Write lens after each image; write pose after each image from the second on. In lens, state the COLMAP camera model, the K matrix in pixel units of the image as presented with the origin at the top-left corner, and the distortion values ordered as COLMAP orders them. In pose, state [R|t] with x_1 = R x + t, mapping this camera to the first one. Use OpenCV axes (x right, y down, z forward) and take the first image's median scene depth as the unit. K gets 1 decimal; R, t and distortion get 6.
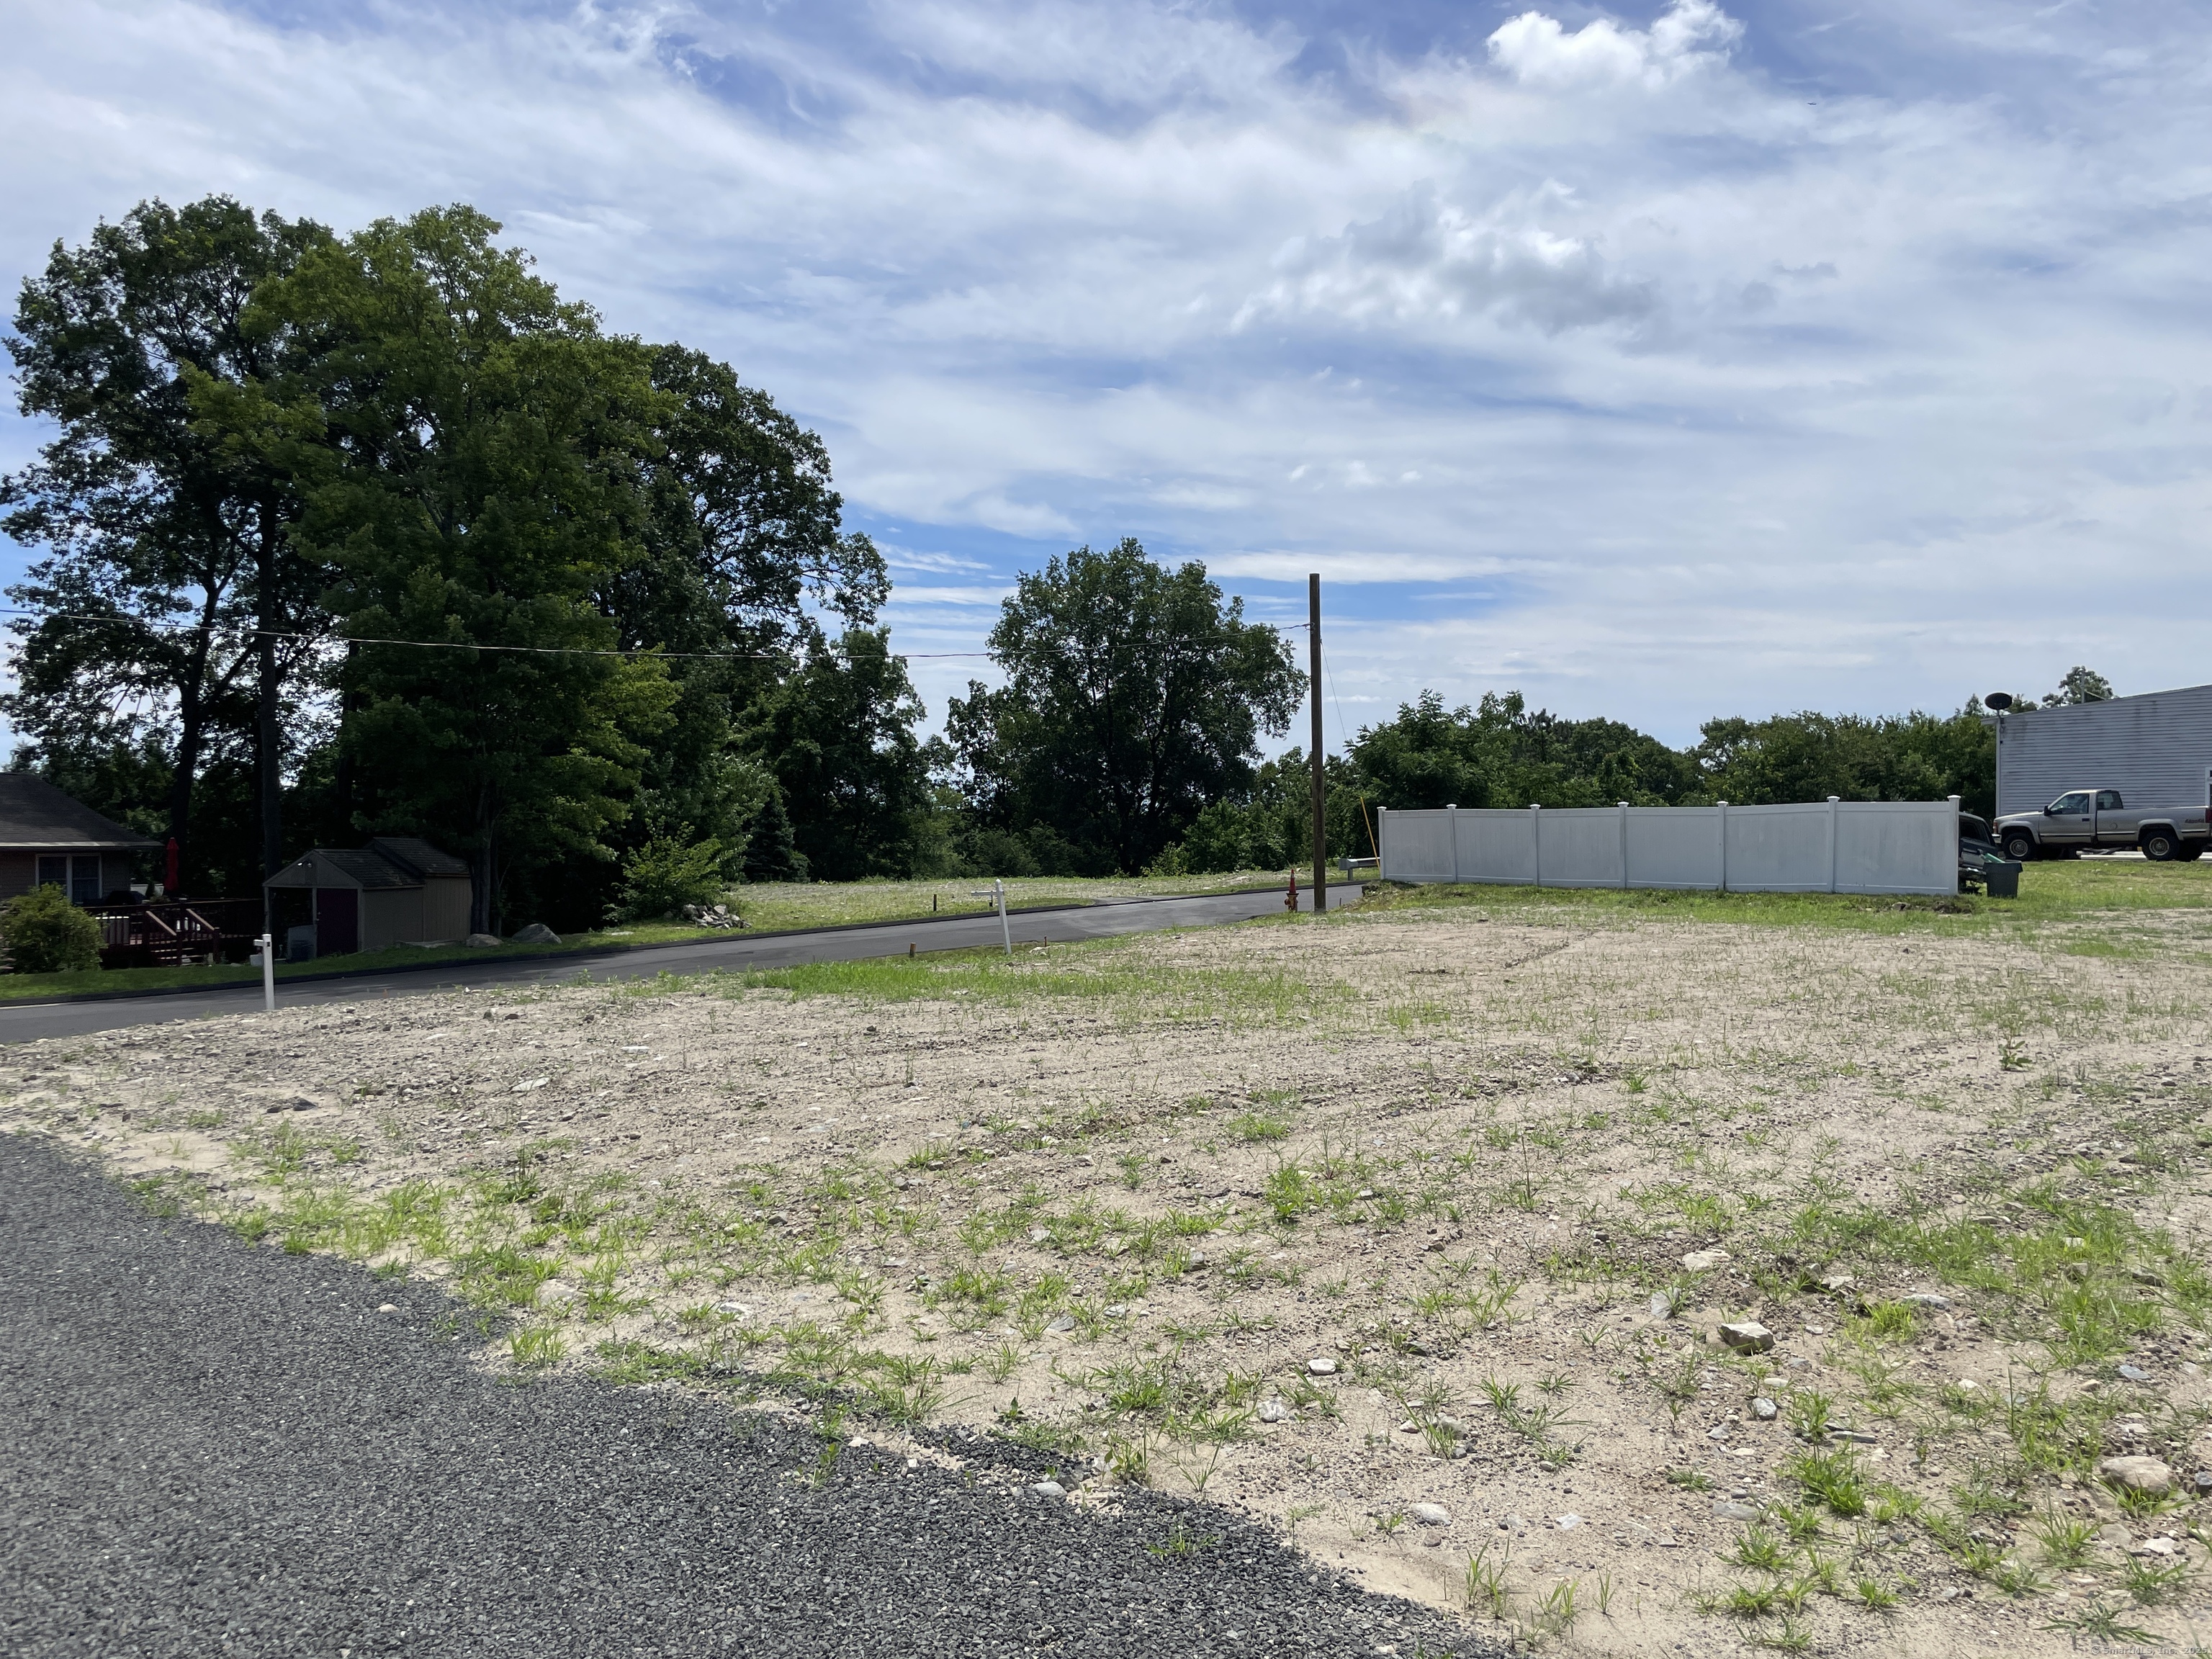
lens RADIAL K [[1655.7, 0, 1102.3], [0, 1655.7, 833.5], [0, 0, 1]] dist [0.062886, -0.102623]
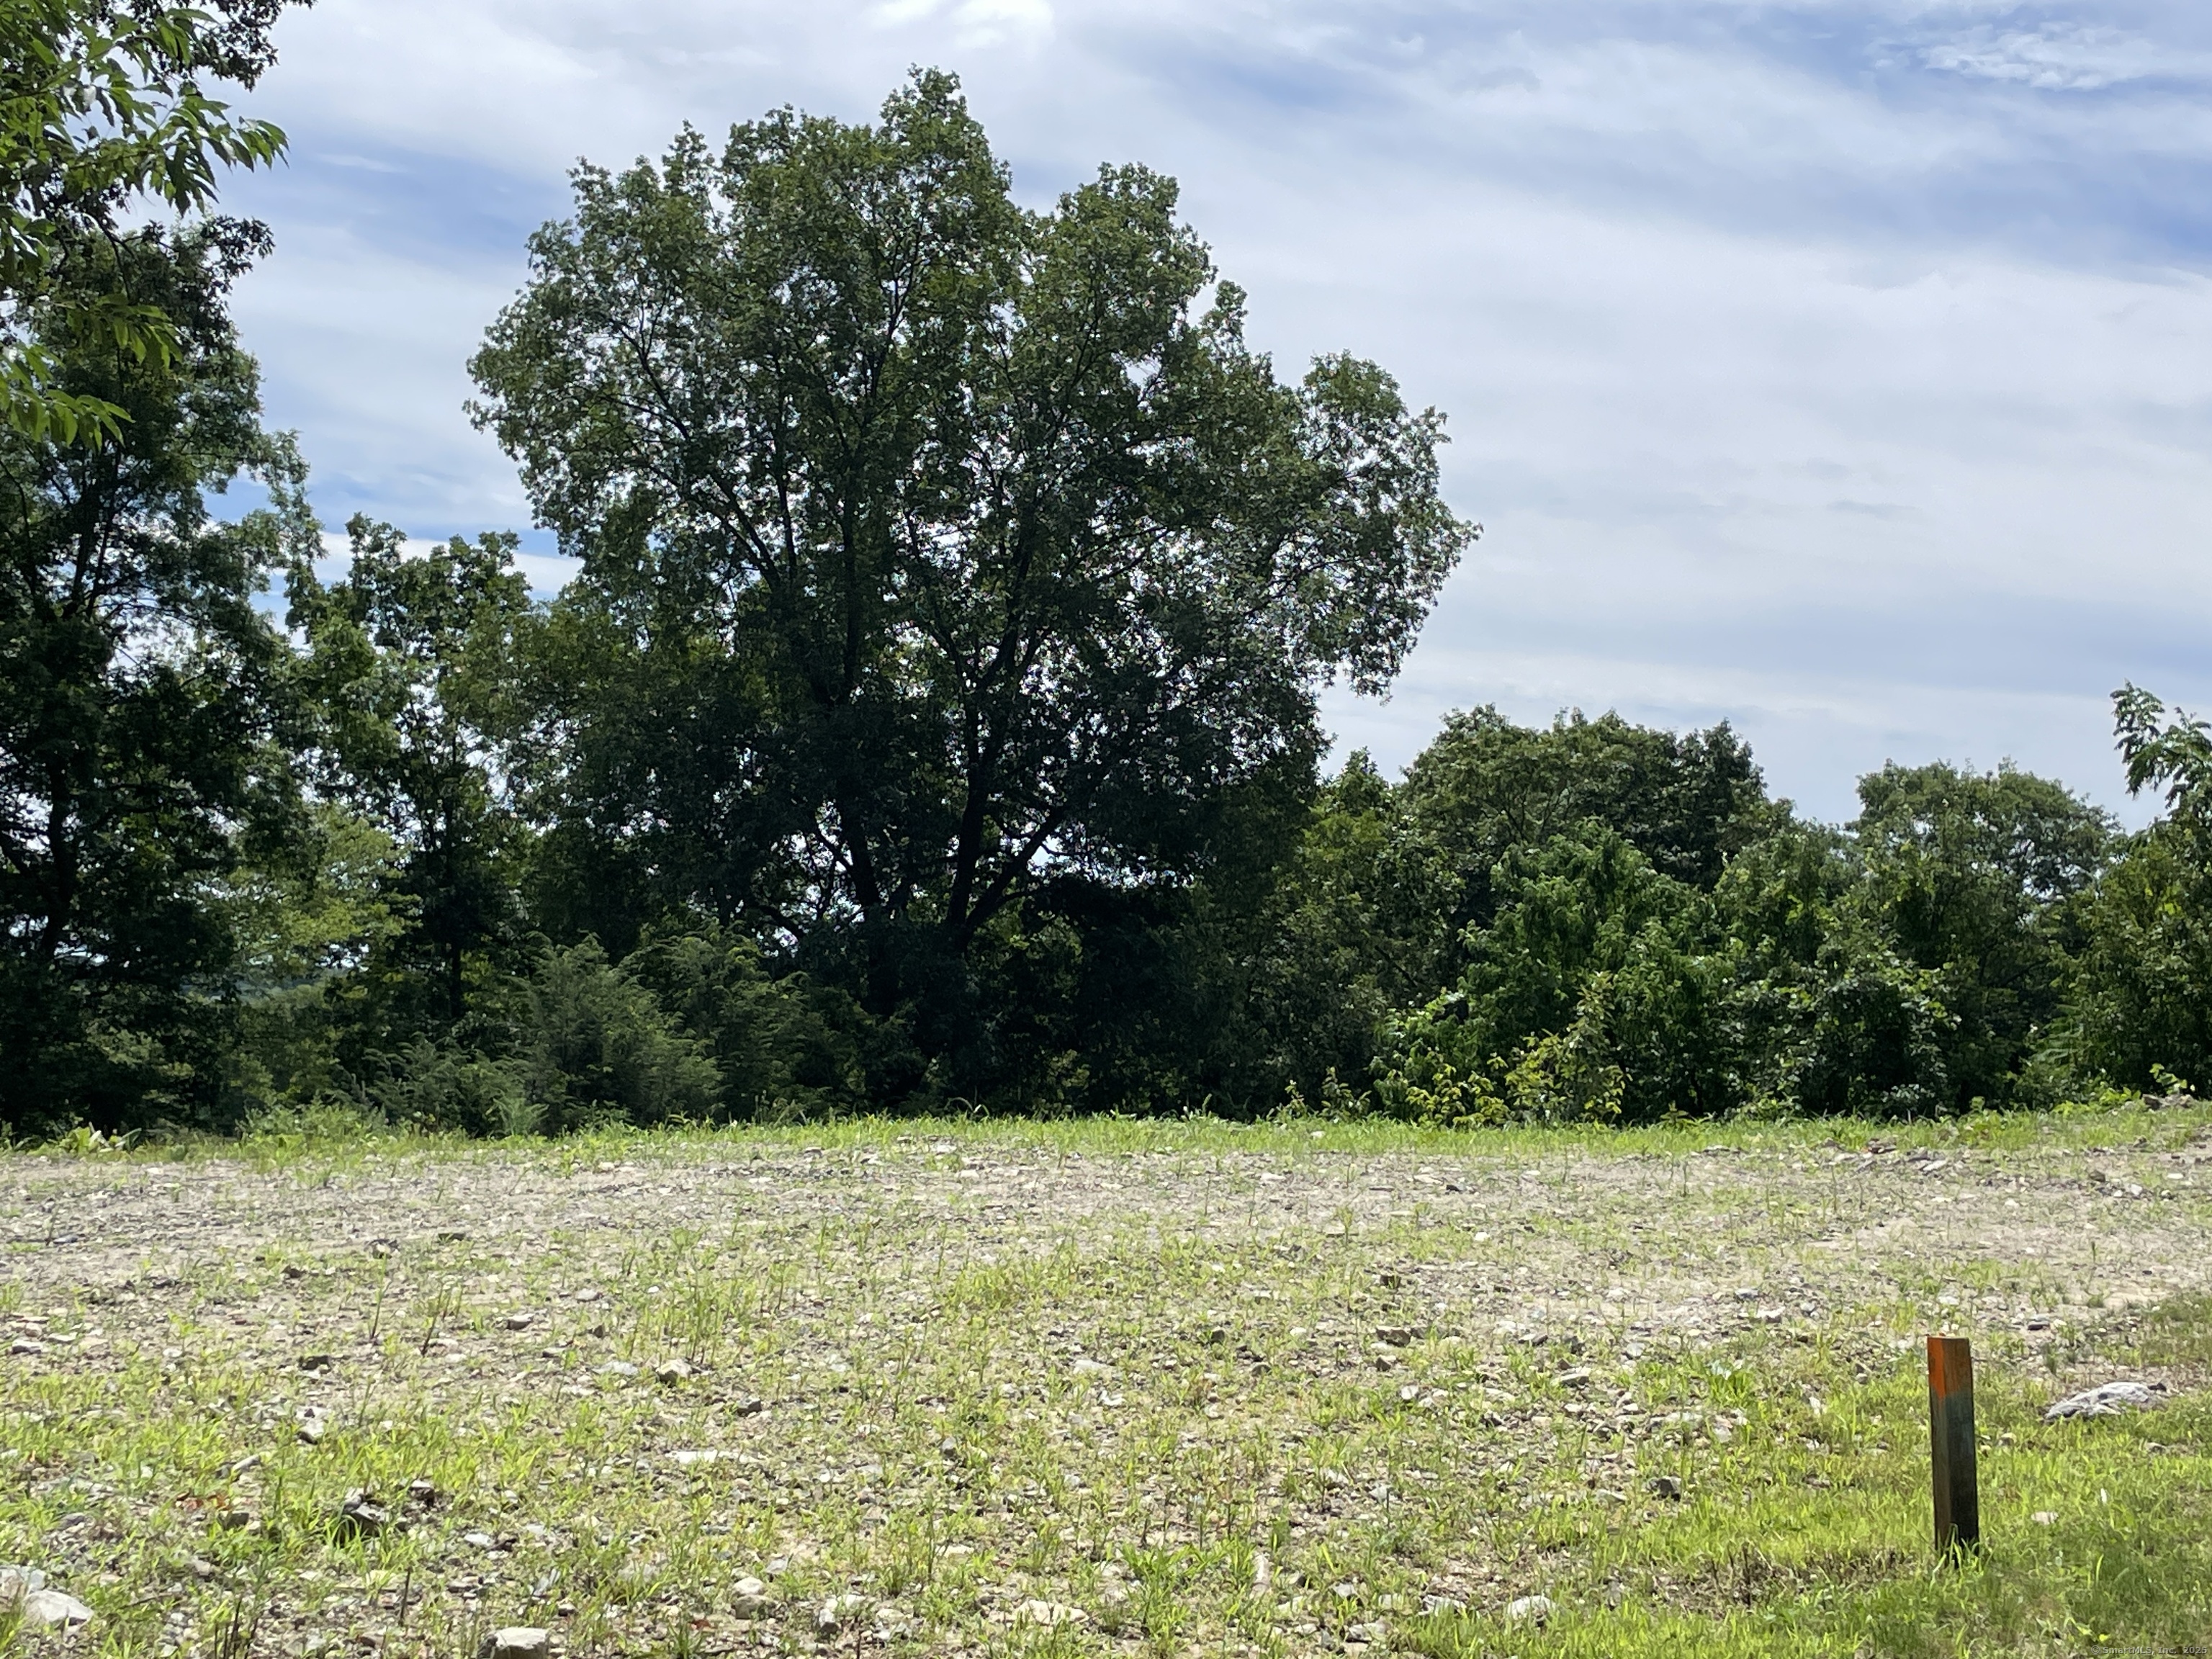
lens RADIAL K [[2967.7, 0, 1099.2], [0, 2967.7, 830.9], [0, 0, 1]] dist [0.065241, 0.000000]
pose [[0.967010, 0.038397, 0.251828, -0.100427], [-0.024312, 0.997973, -0.058807, 0.006042], [-0.253575, 0.050745, 0.965984, 0.439385]]
